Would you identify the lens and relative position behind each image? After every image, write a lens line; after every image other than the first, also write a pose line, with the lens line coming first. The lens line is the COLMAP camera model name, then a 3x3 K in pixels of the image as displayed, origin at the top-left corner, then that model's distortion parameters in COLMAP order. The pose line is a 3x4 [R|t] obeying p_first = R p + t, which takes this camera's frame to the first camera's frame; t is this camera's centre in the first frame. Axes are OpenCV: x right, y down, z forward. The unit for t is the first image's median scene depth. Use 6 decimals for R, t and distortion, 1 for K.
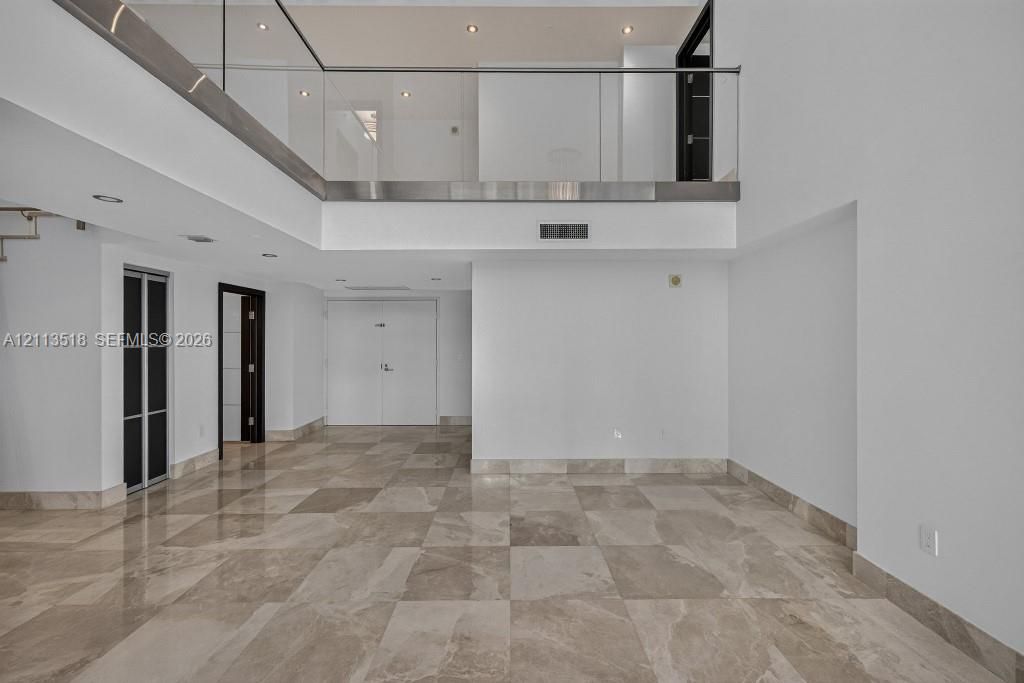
lens RADIAL K [[435.5, 0, 518.1], [0, 435.5, 339.3], [0, 0, 1]] dist [0.012305, -0.001476]
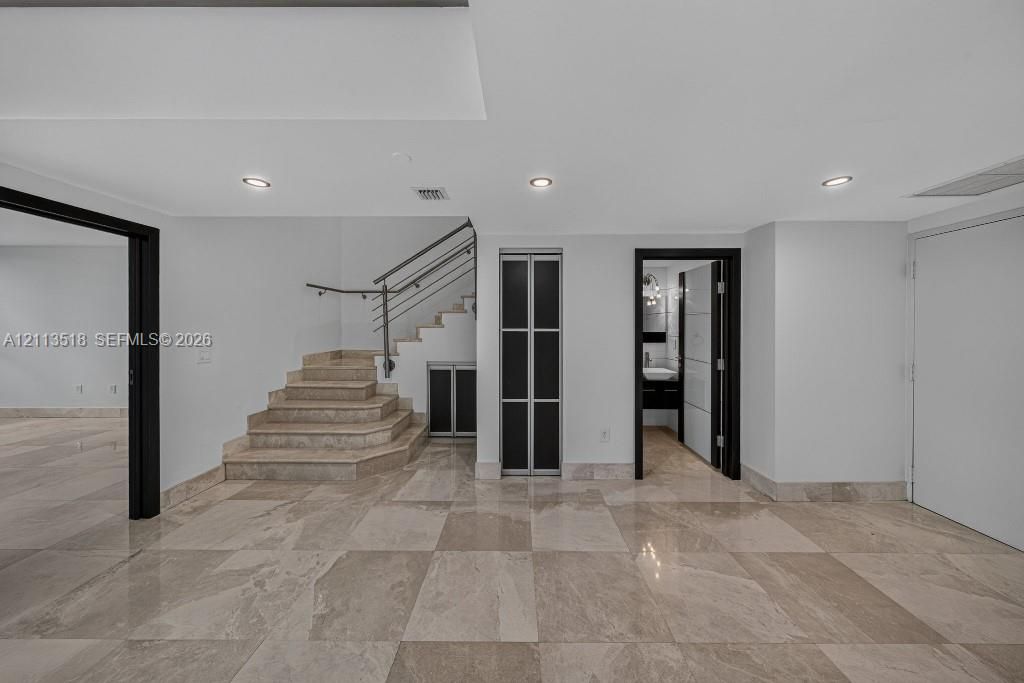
lens RADIAL K [[336.7, 0, 514.7], [0, 336.7, 332.0], [0, 0, 1]] dist [0.001336, 0.000332]
pose [[-0.021506, 0.006518, -0.999747, -0.114493], [0.000260, 0.999979, 0.006514, 0.016743], [0.999769, -0.000120, -0.021508, 1.072251]]
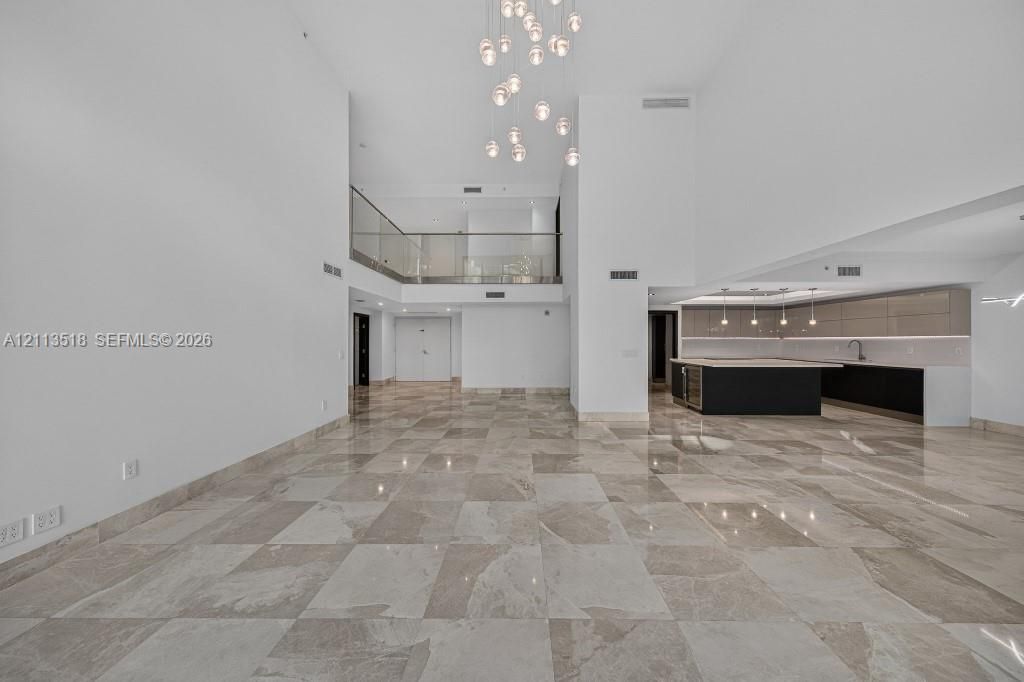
lens RADIAL K [[336.7, 0, 518.0], [0, 336.7, 338.9], [0, 0, 1]] dist [0.001336, 0.000332]
pose [[0.999809, 0.001163, -0.019511, 0.287044], [-0.001199, 0.999998, -0.001867, 0.013767], [0.019509, 0.001890, 0.999808, -1.004261]]
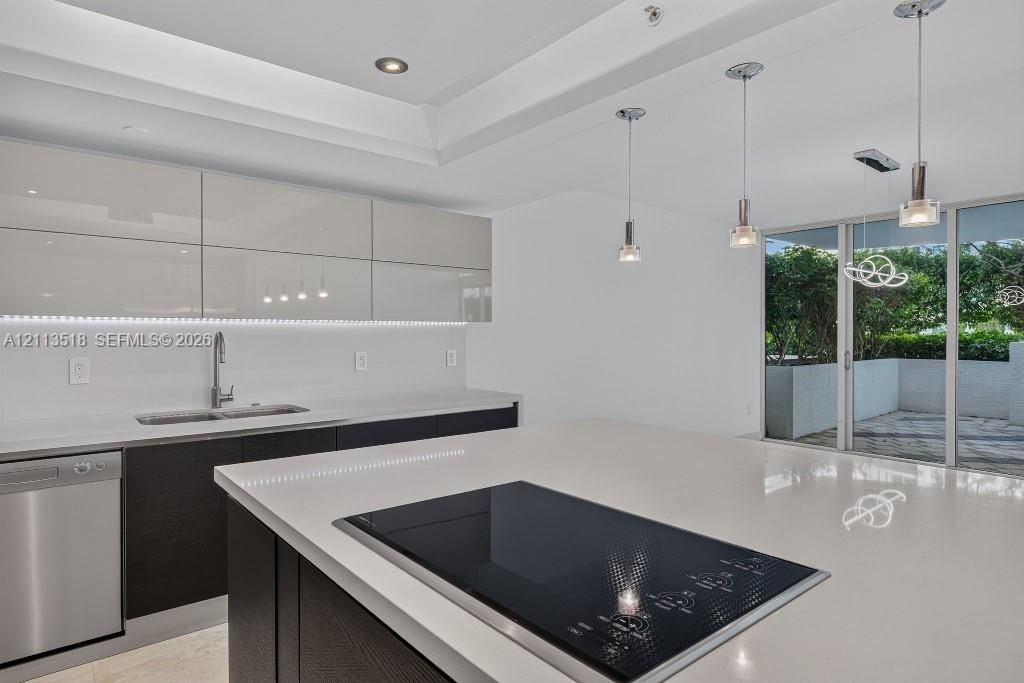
lens RADIAL K [[578.6, 0, 519.6], [0, 578.6, 336.9], [0, 0, 1]] dist [0.004047, 0.000220]
pose [[-0.636124, 0.000985, 0.771586, 1.146693], [0.002734, 0.999996, 0.000977, 0.022485], [-0.771582, 0.002731, -0.636124, 0.959302]]
